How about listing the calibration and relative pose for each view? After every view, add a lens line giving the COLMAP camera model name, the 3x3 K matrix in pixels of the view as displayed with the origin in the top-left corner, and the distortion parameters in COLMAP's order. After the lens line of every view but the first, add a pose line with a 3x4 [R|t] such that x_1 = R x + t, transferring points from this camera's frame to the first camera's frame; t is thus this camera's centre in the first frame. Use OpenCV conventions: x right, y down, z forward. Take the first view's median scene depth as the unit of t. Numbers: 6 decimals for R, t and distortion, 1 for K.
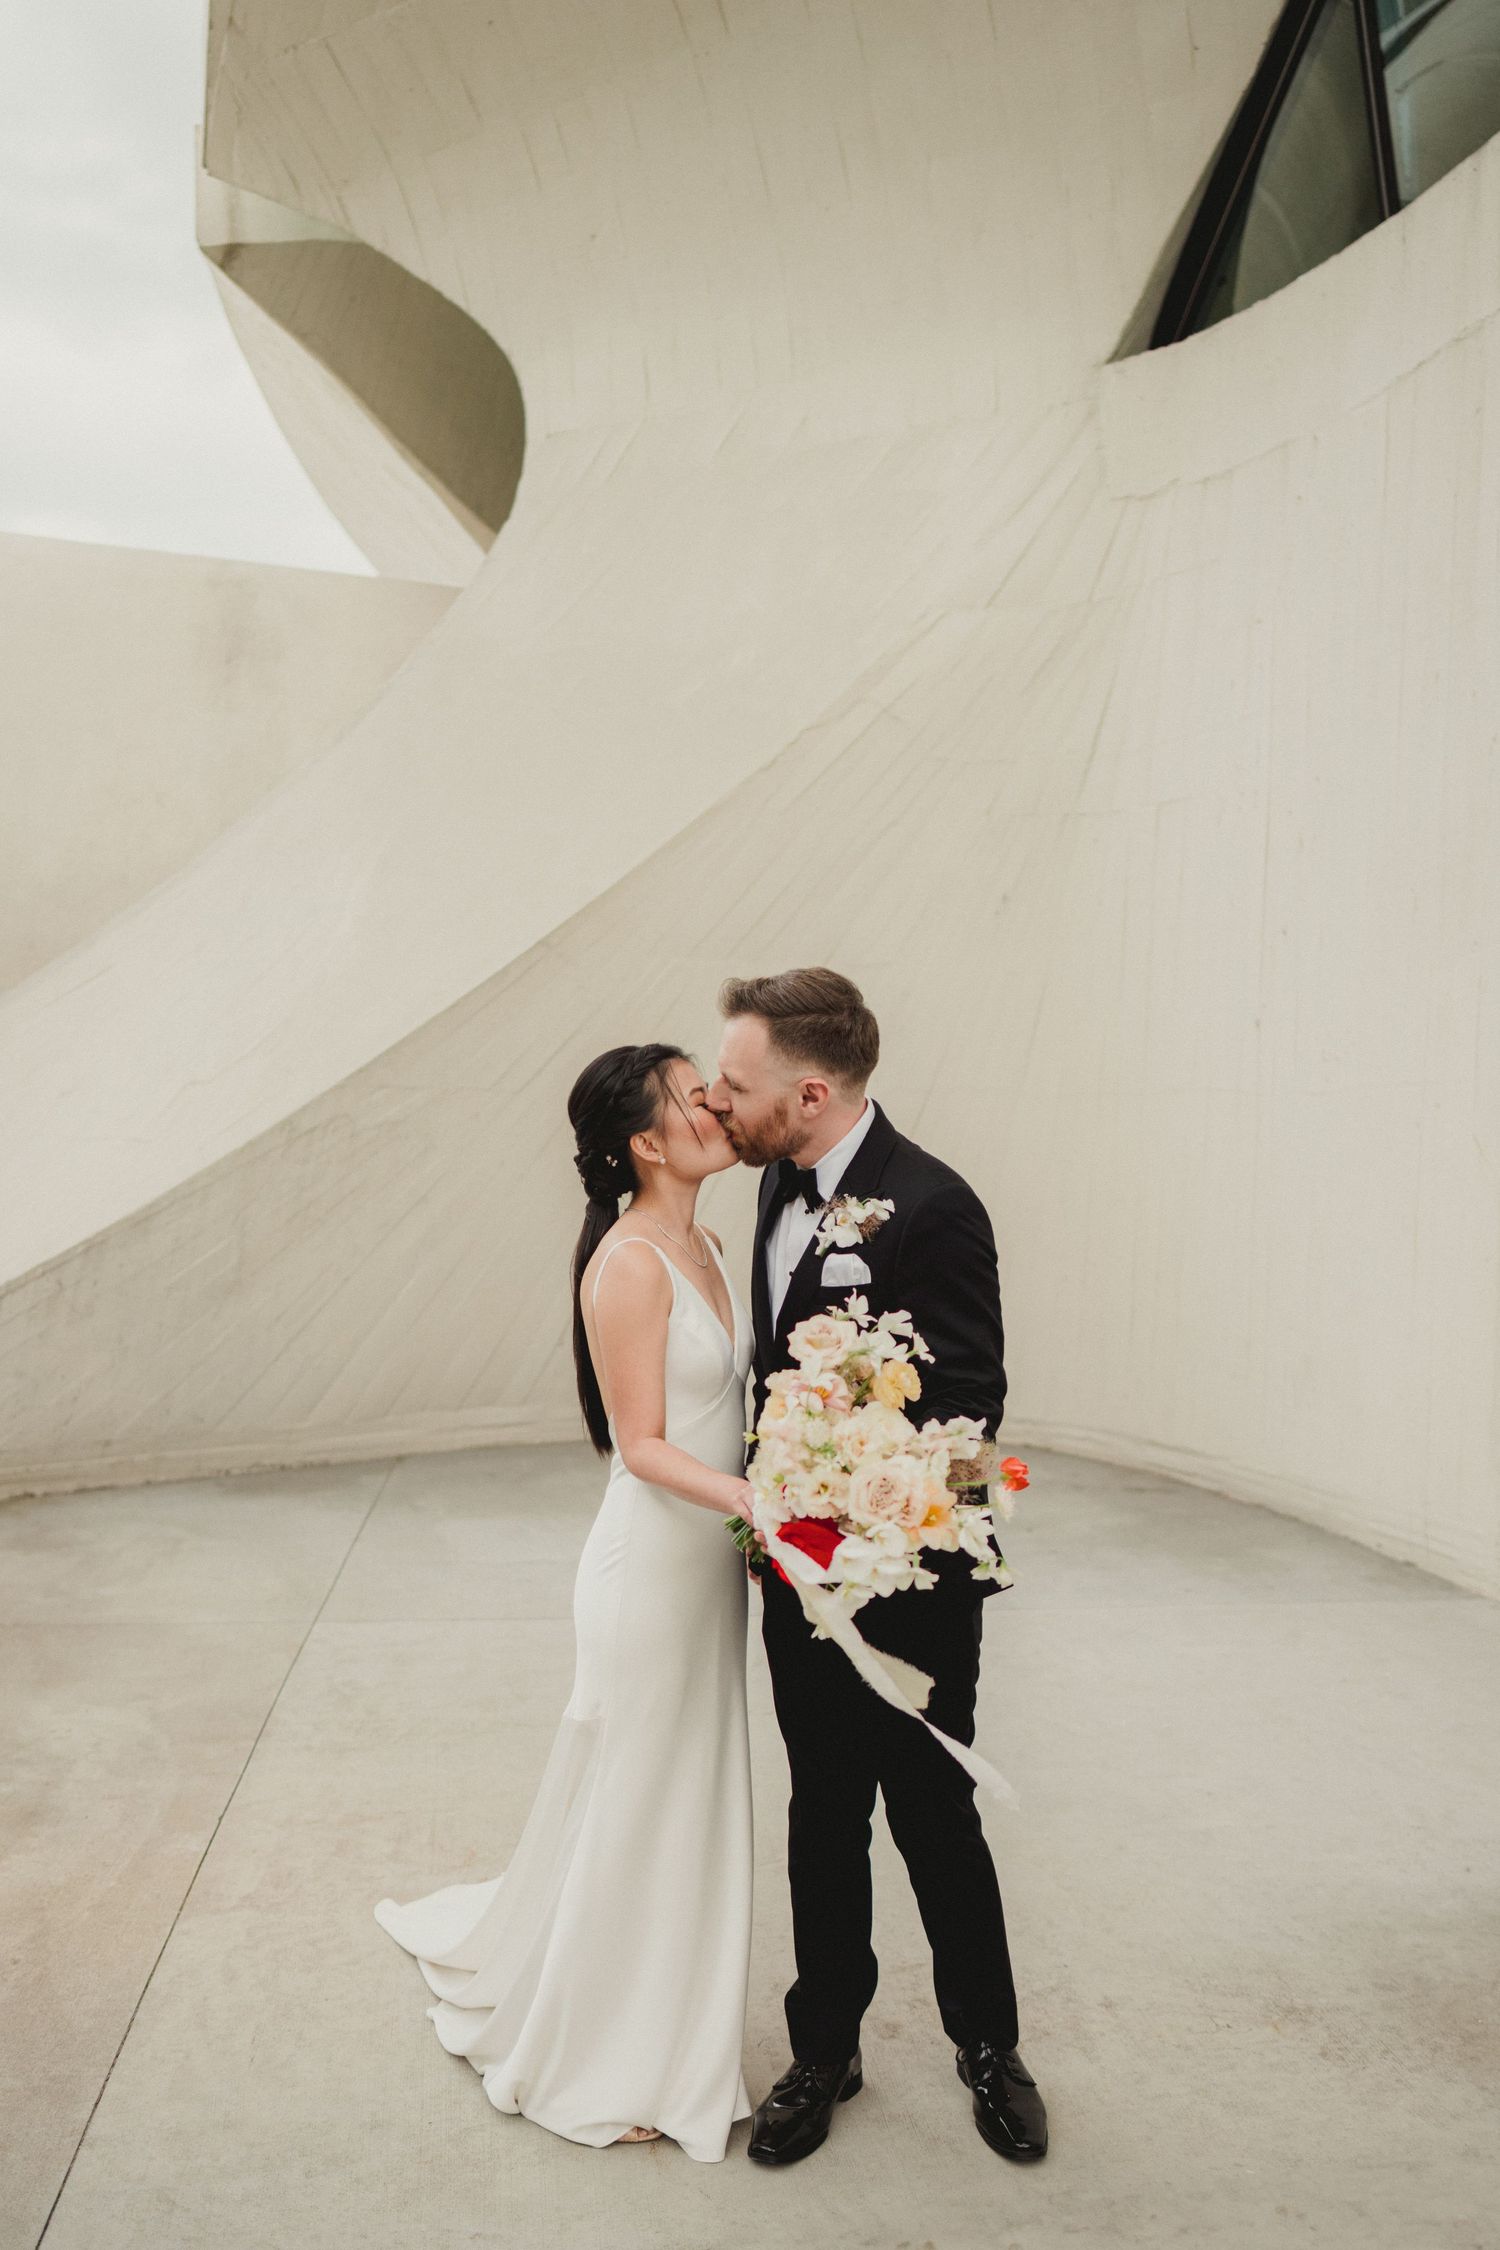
lens RADIAL K [[1740.4, 0, 774.2], [0, 1740.4, 1255.7], [0, 0, 1]] dist [-0.020584, 0.008263]
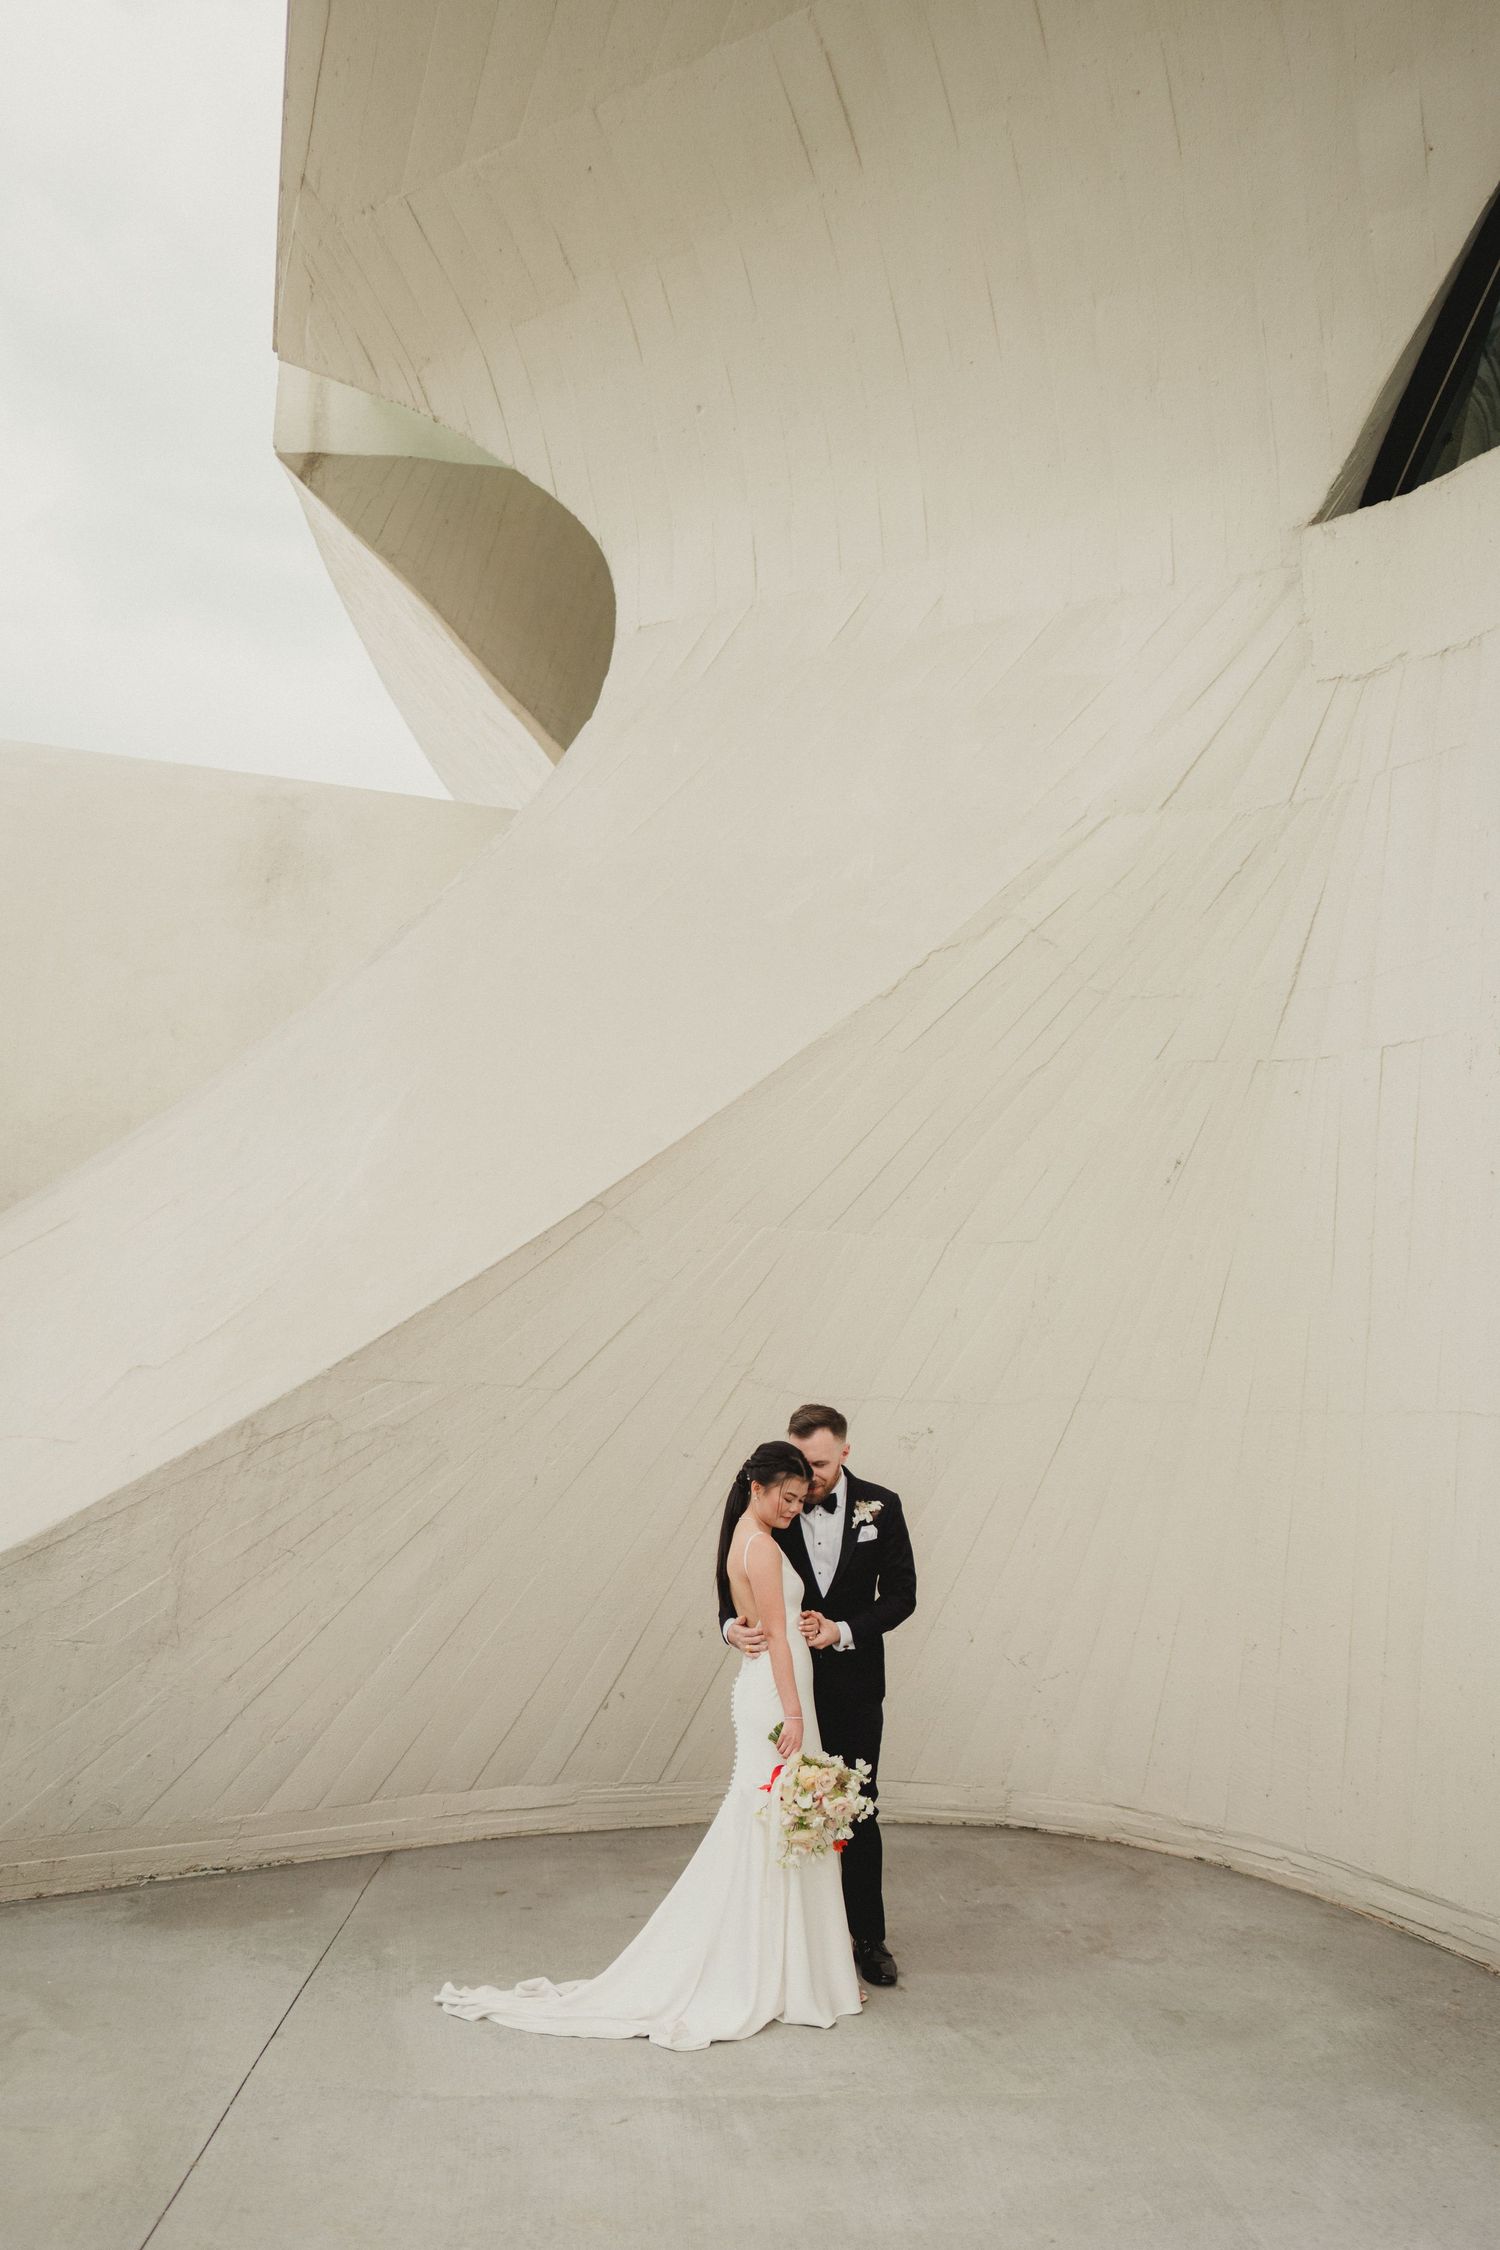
lens RADIAL K [[1740.4, 0, 774.2], [0, 1740.4, 1255.7], [0, 0, 1]] dist [-0.020584, 0.008263]
pose [[0.998042, 0.024099, -0.057725, -0.006445], [-0.032930, 0.987000, -0.157307, -0.033086], [0.053184, 0.158900, 0.985861, 0.220290]]
